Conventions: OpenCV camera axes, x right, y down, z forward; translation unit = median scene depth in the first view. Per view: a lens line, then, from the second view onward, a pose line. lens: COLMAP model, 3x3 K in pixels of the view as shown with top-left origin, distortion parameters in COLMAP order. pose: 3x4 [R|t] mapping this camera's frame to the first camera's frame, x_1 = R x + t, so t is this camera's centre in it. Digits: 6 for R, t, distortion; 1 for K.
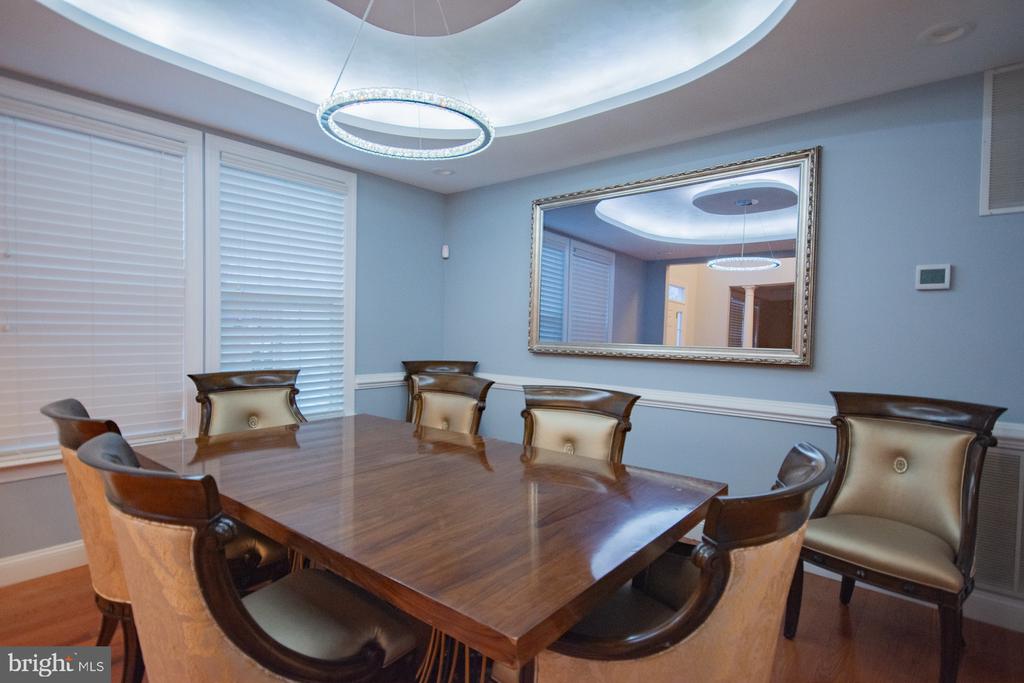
lens RADIAL K [[509.5, 0, 514.8], [0, 509.5, 337.4], [0, 0, 1]] dist [0.004476, 0.000452]
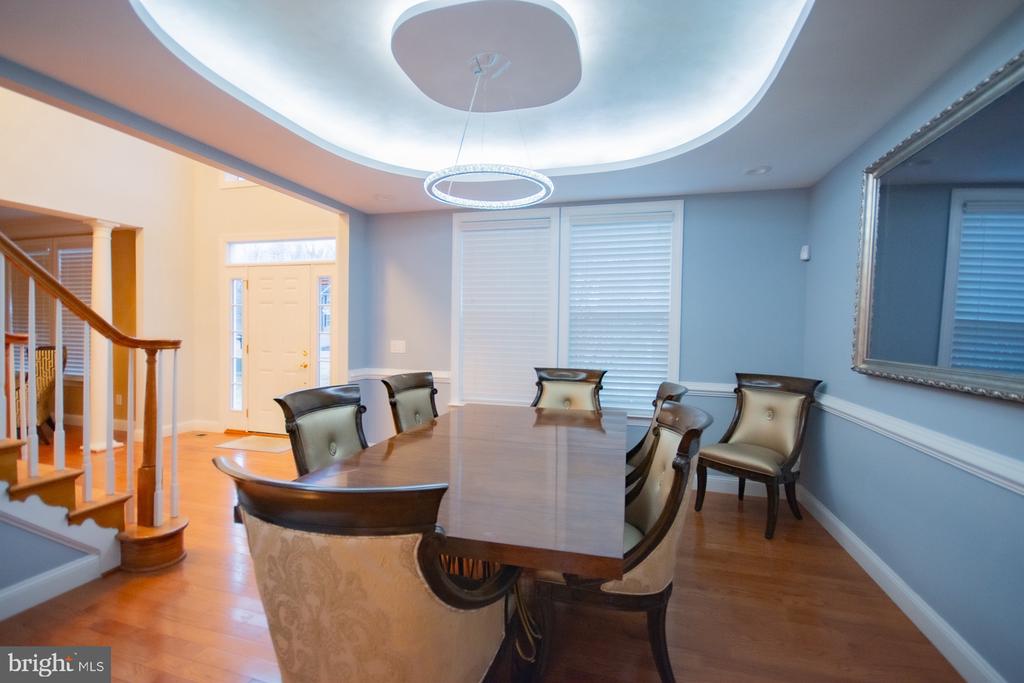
lens RADIAL K [[451.5, 0, 512.0], [0, 451.5, 341.5], [0, 0, 1]] dist [0.008719, -0.008865]
pose [[0.418147, 0.007952, -0.908345, 0.517971], [-0.025914, 0.999659, -0.003178, -0.000182], [0.908010, 0.024867, 0.418210, 0.315446]]
